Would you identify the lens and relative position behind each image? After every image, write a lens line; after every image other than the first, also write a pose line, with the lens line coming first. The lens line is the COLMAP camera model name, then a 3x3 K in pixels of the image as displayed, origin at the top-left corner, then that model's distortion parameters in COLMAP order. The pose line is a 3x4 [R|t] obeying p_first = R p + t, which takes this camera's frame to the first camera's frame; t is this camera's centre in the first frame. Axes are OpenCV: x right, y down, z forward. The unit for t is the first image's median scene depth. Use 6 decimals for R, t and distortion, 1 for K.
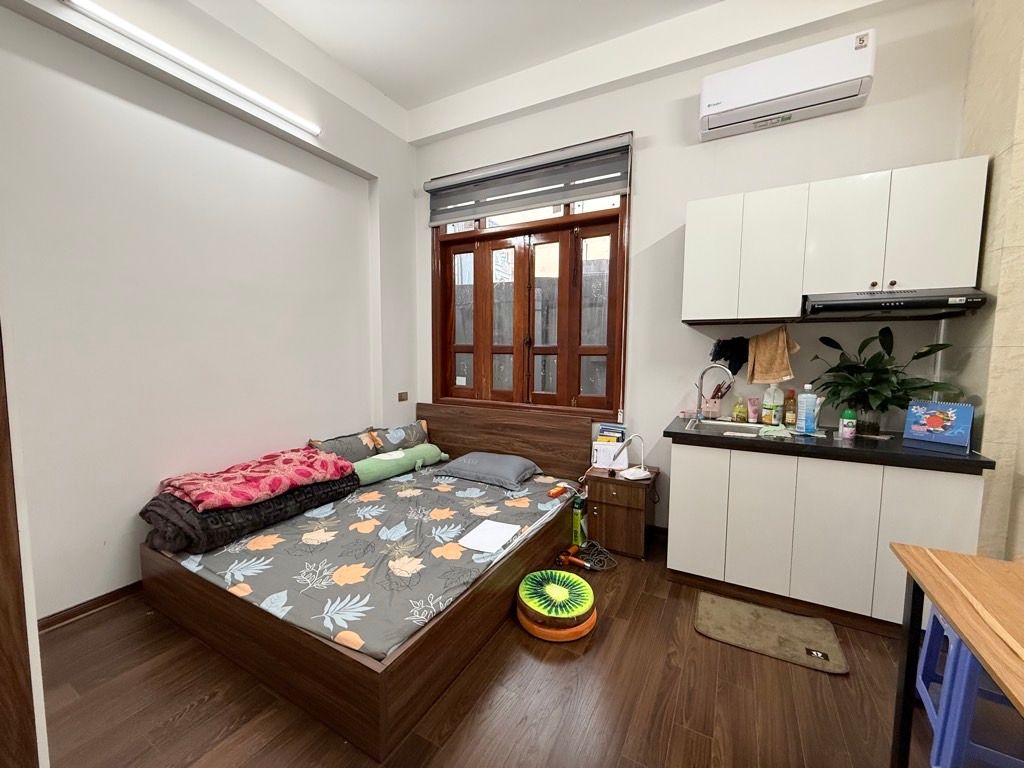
lens RADIAL K [[407.0, 0, 512.7], [0, 407.0, 384.3], [0, 0, 1]] dist [0.002833, -0.000304]
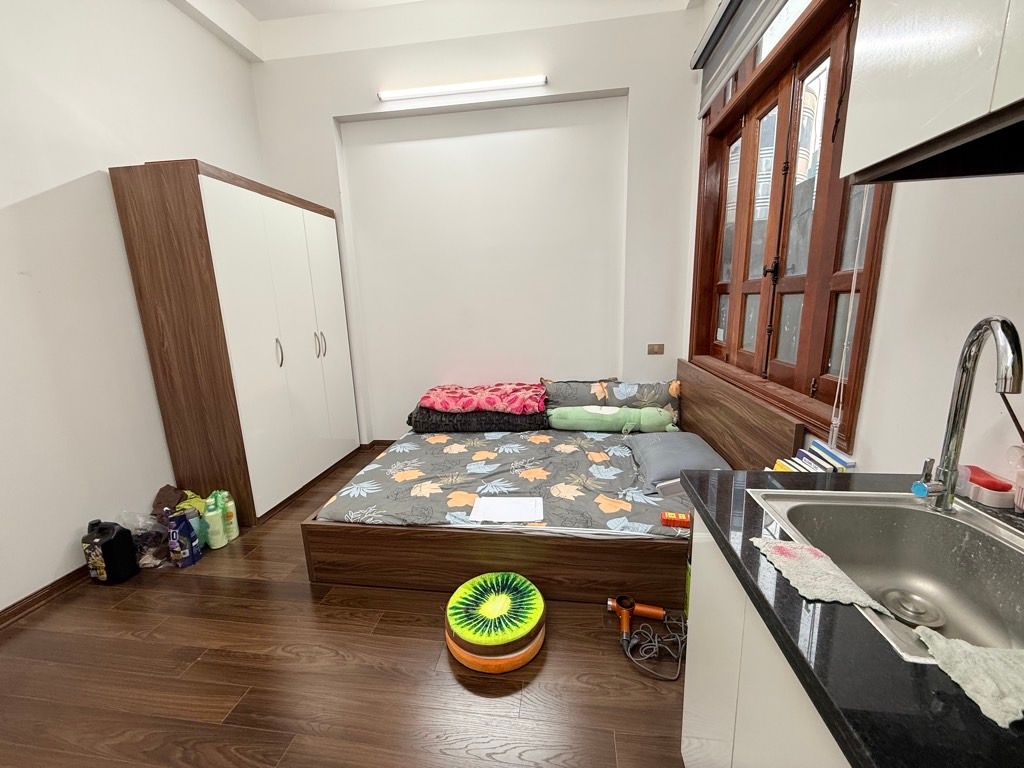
lens RADIAL K [[407.0, 0, 510.3], [0, 407.0, 384.0], [0, 0, 1]] dist [0.002833, -0.000304]
pose [[0.351825, 0.165668, -0.921289, 0.636119], [-0.040916, 0.985995, 0.161678, -0.035604], [0.935171, -0.019187, 0.353676, 0.618778]]
